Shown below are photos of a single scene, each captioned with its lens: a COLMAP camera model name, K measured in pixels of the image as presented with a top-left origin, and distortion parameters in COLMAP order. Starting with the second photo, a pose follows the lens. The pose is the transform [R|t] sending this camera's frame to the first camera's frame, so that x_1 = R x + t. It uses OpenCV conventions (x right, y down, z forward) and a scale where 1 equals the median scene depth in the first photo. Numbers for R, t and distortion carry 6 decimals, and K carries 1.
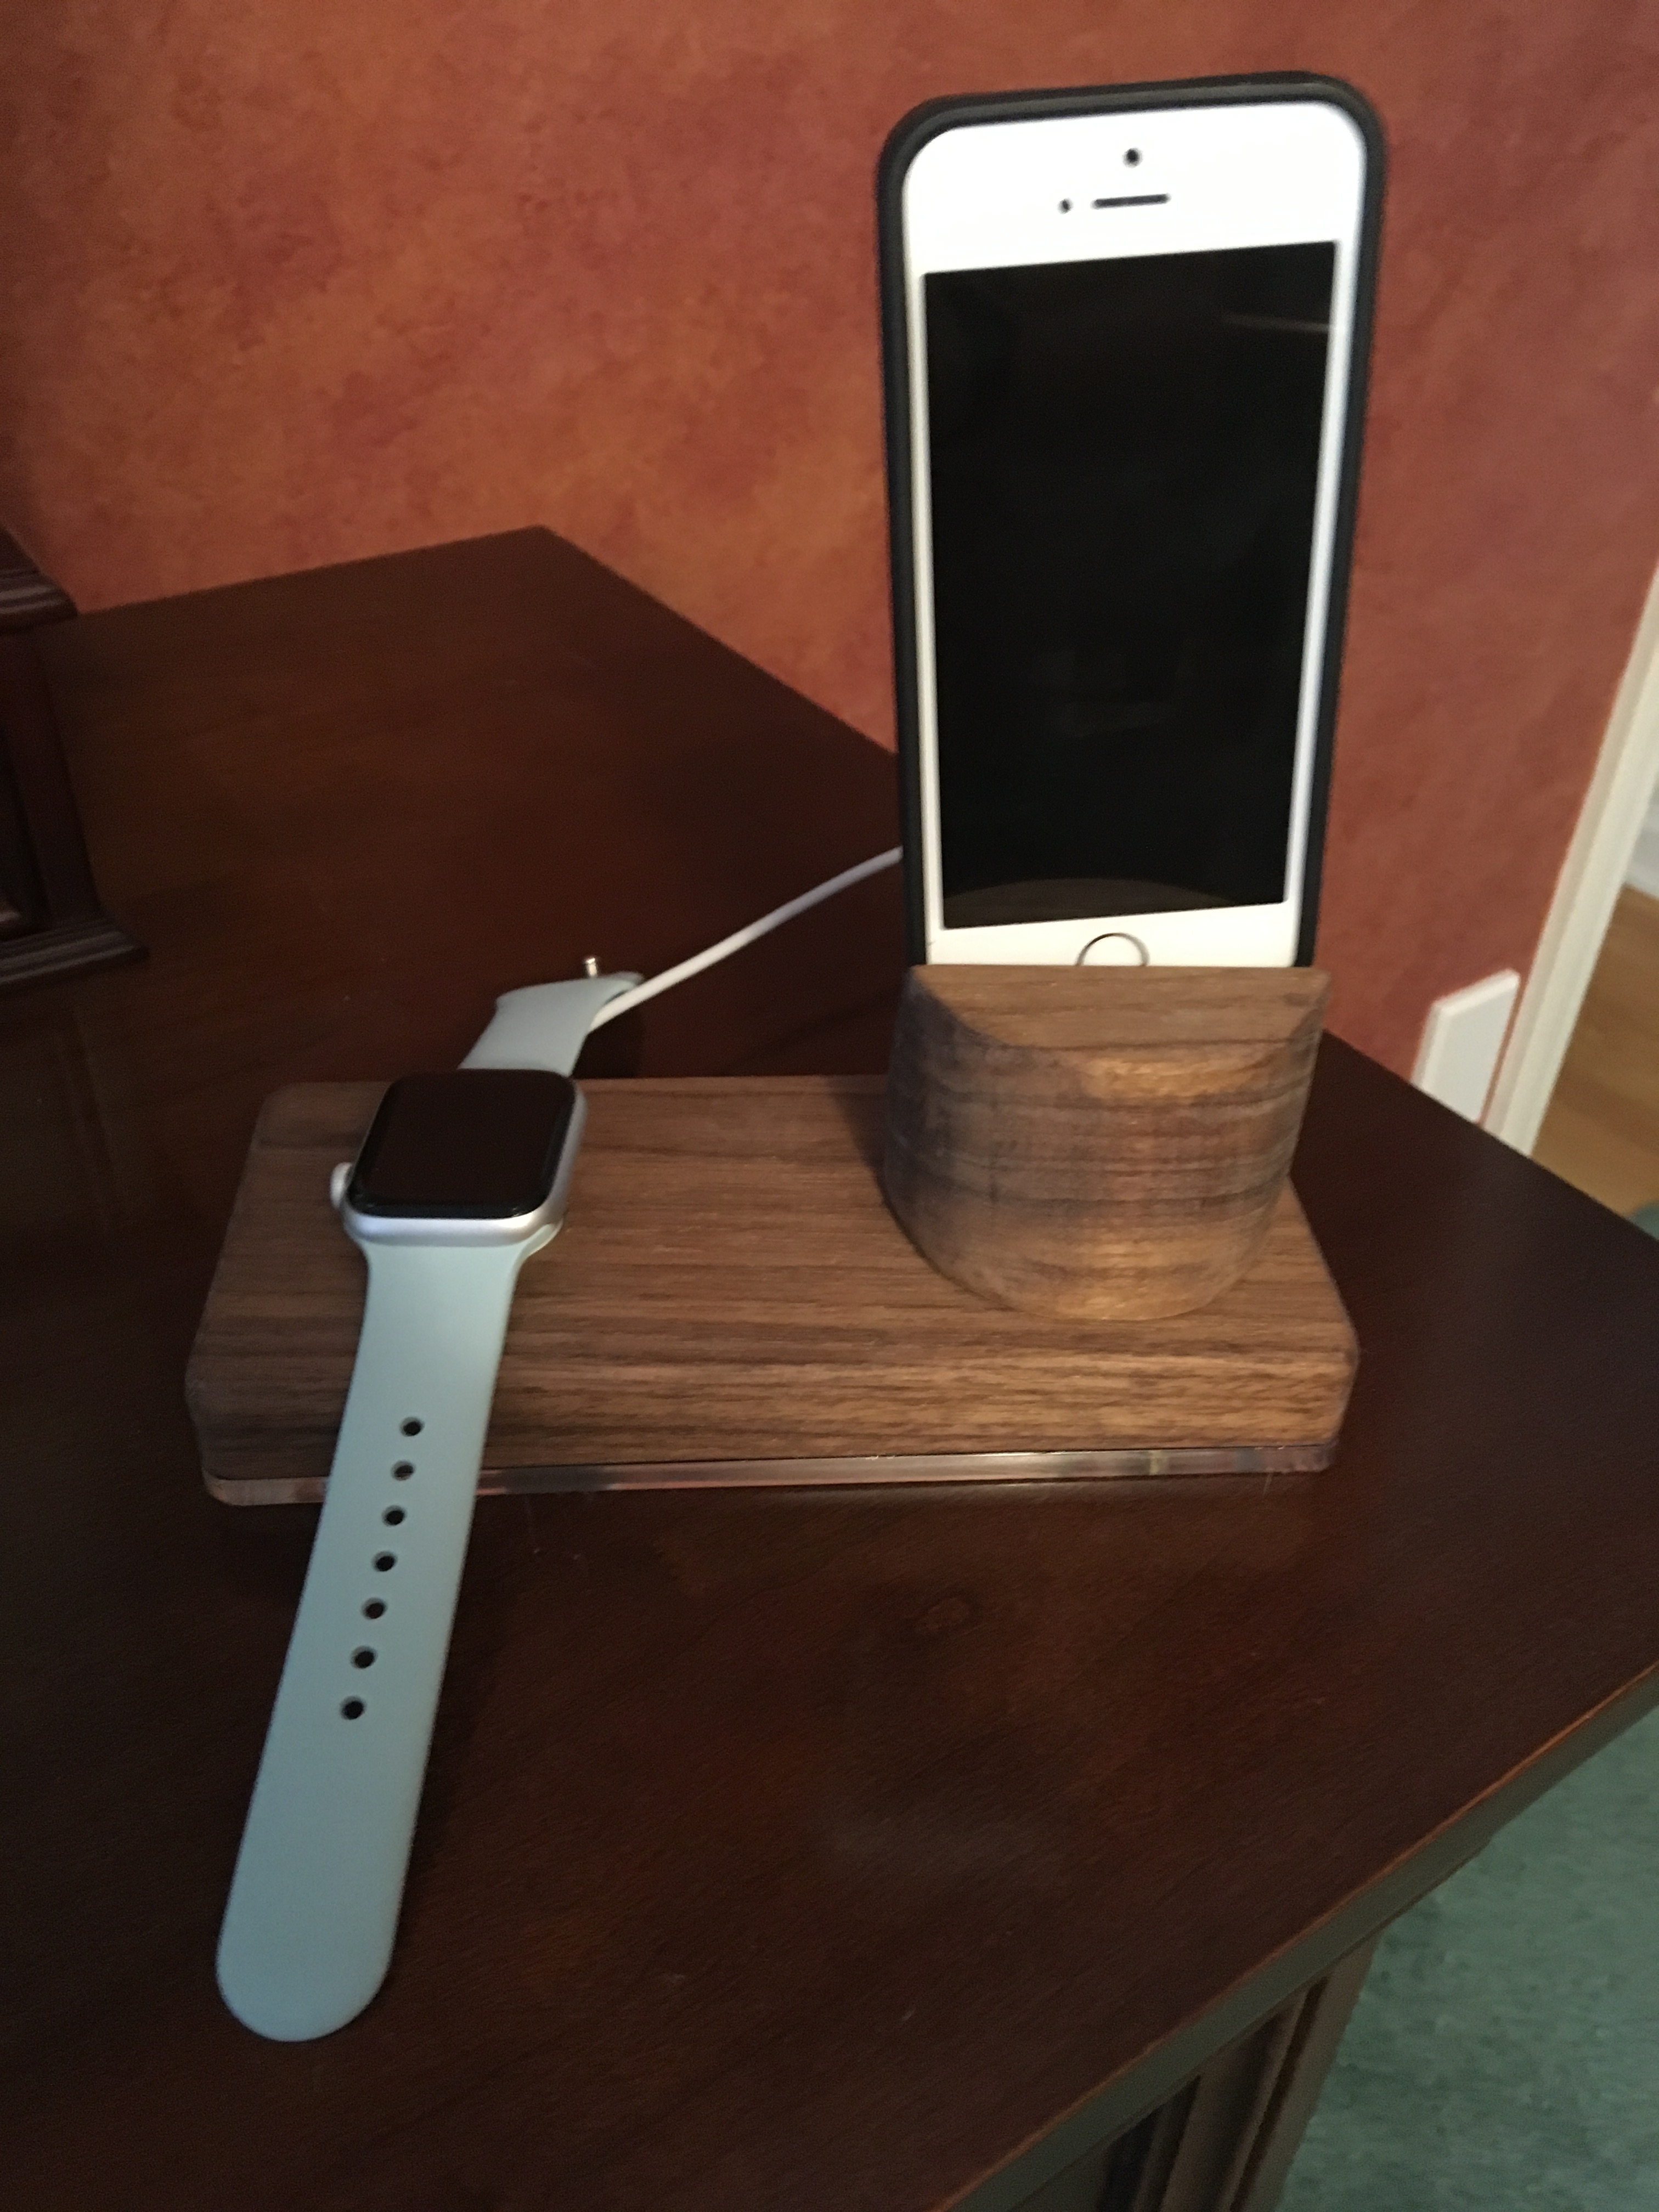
lens RADIAL K [[1896.1, 0, 833.7], [0, 1896.1, 1097.3], [0, 0, 1]] dist [0.104046, -0.186472]
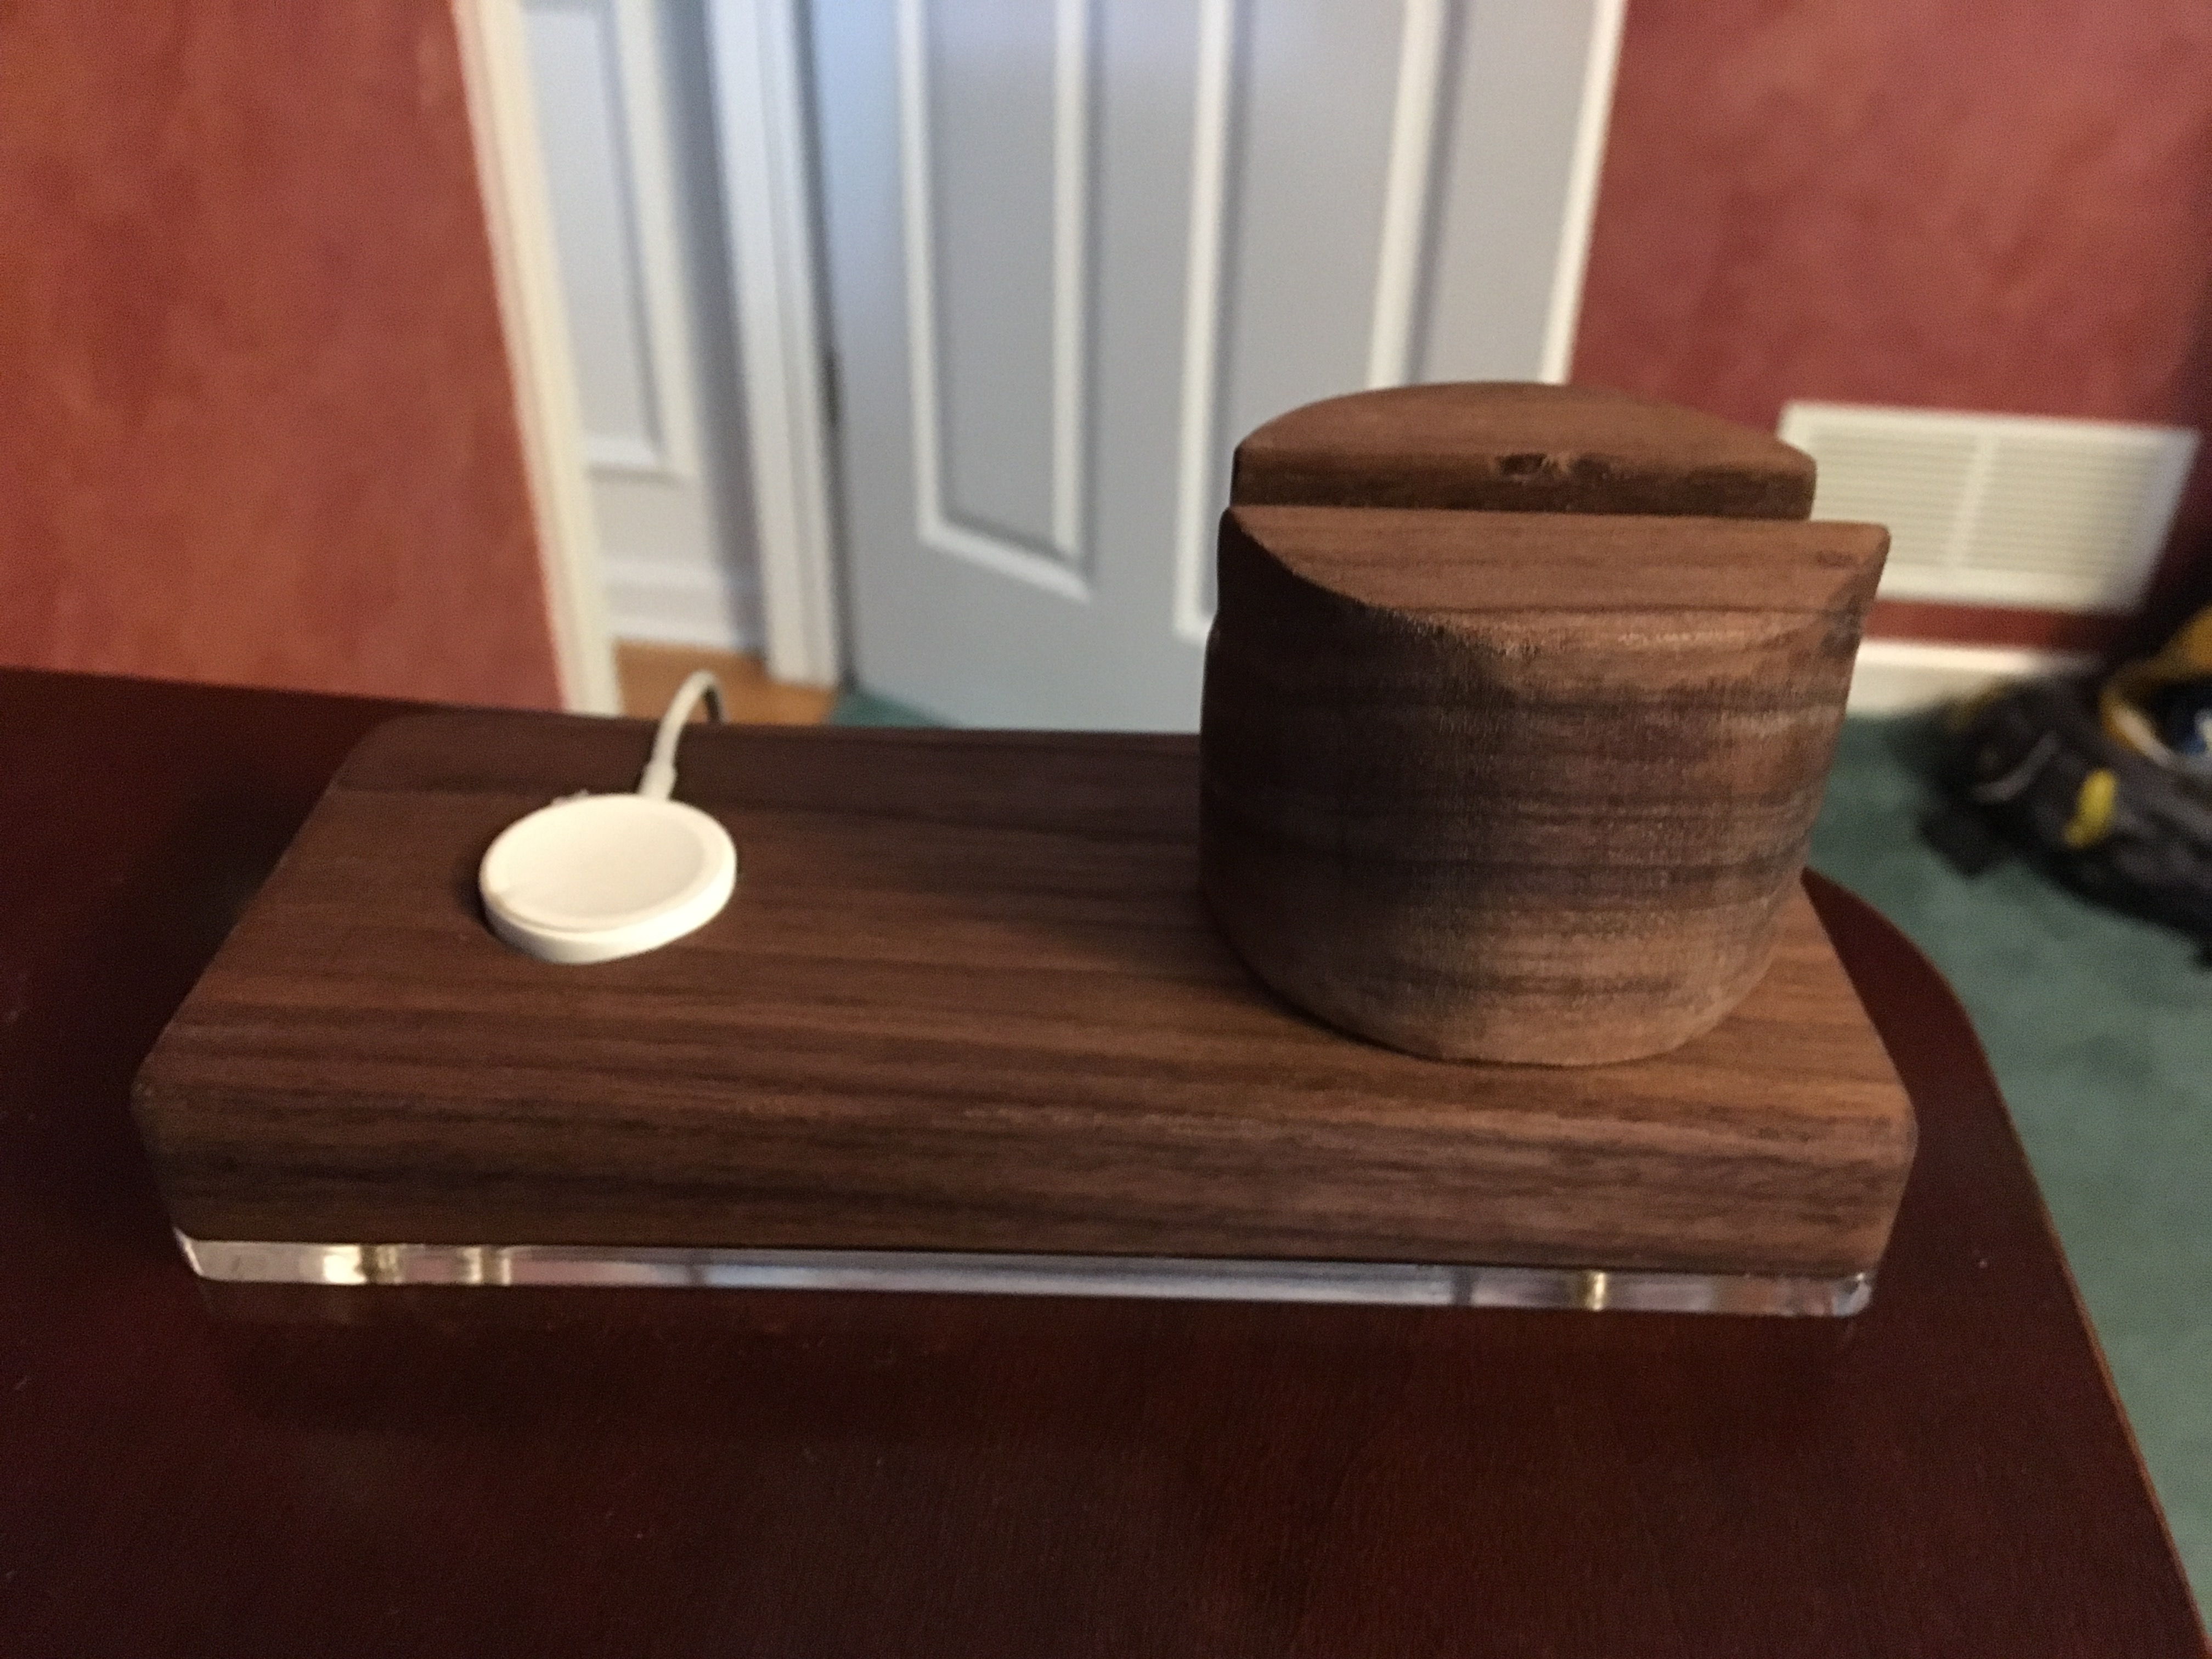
lens RADIAL K [[1896.1, 0, 1095.2], [0, 1896.1, 839.7], [0, 0, 1]] dist [0.104046, -0.186472]
pose [[0.994981, 0.029177, -0.095711, 0.061302], [-0.034042, 0.998189, -0.049593, 0.080178], [0.094091, 0.052602, 0.994173, 0.341341]]
